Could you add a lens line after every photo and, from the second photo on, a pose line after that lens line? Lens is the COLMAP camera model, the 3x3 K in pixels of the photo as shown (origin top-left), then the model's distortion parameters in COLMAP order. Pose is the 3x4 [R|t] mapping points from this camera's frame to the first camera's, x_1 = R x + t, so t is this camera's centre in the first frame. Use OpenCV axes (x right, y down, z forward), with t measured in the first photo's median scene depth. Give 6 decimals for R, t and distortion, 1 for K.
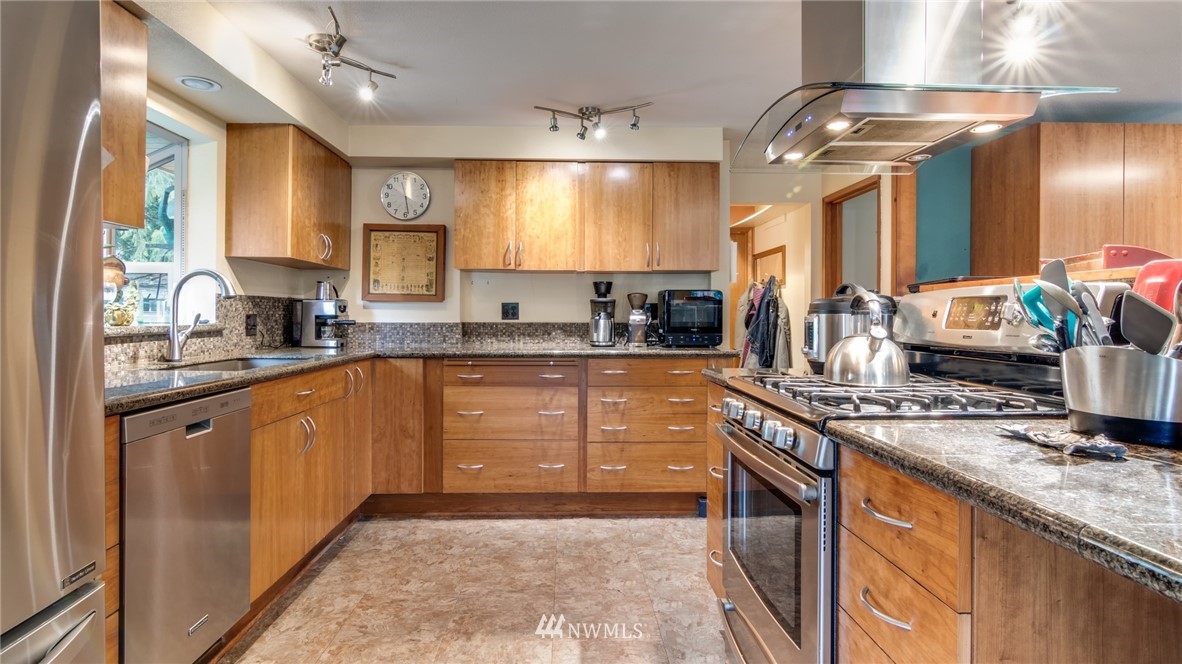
lens RADIAL K [[616.0, 0, 588.3], [0, 616.0, 316.8], [0, 0, 1]] dist [-0.000987, 0.000409]
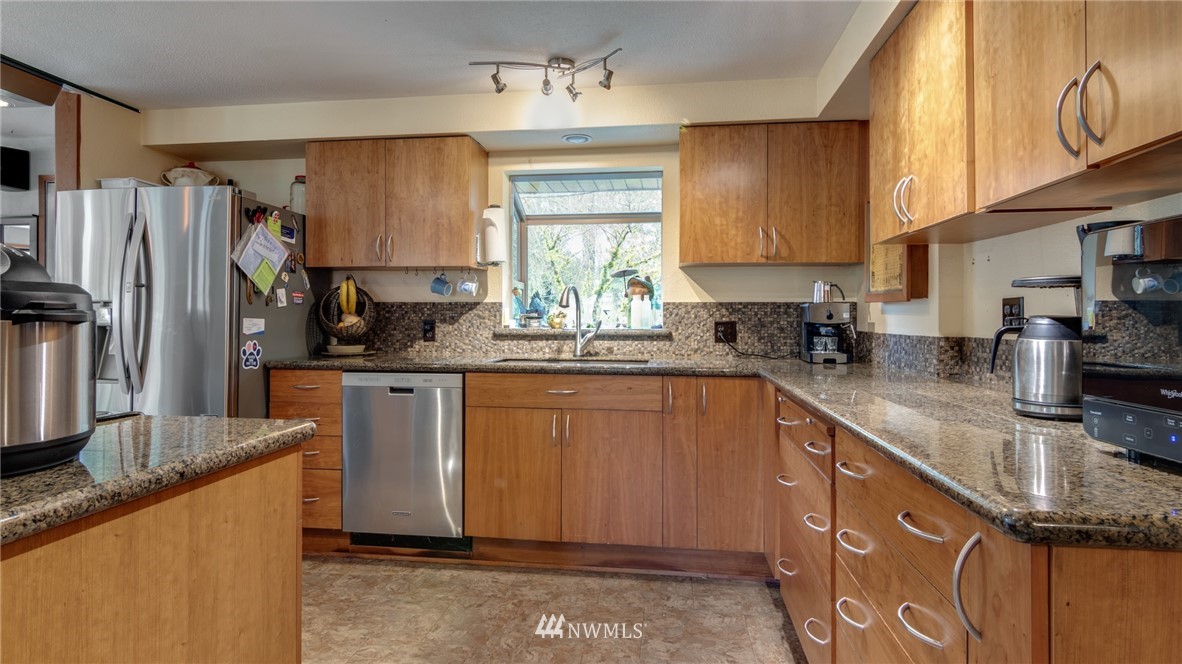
lens RADIAL K [[627.4, 0, 594.4], [0, 627.4, 324.8], [0, 0, 1]] dist [-0.003365, 0.000373]
pose [[-0.162468, 0.004680, -0.986703, 0.423031], [-0.009748, 0.999932, 0.006348, -0.002223], [0.986666, 0.010650, -0.162412, 0.835607]]
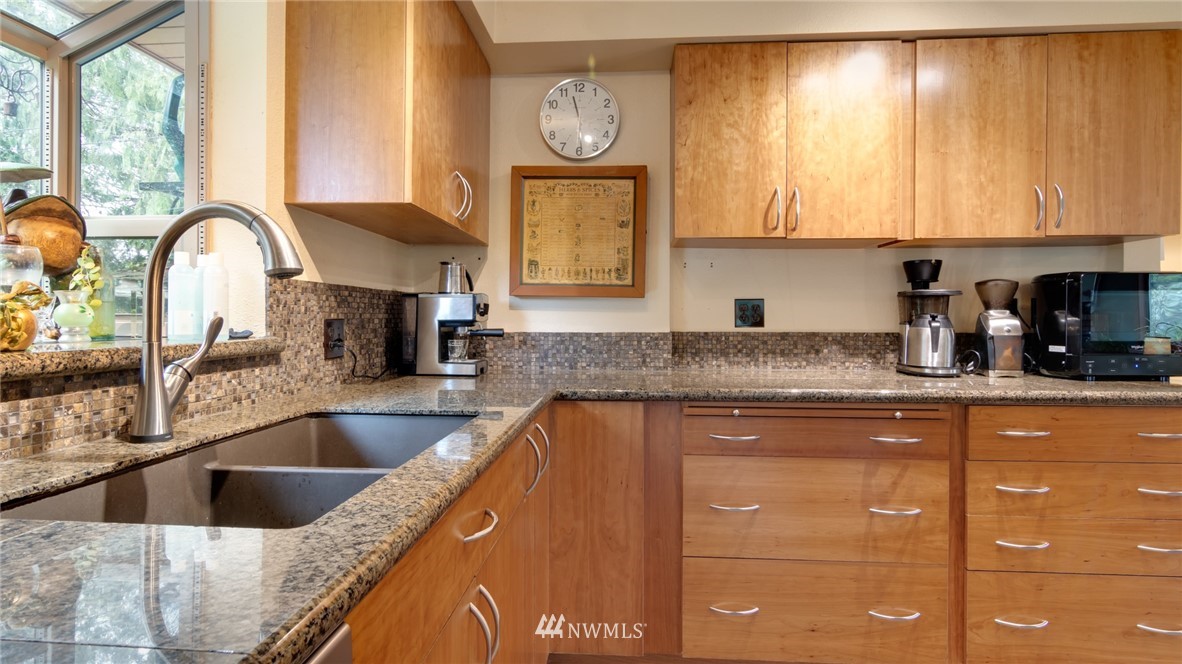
lens RADIAL K [[627.4, 0, 594.4], [0, 627.4, 324.8], [0, 0, 1]] dist [-0.003365, 0.000373]
pose [[0.995013, -0.000805, -0.099744, -0.234401], [0.001409, 0.999981, 0.005982, -0.001673], [0.099737, -0.006093, 0.994995, 0.420018]]
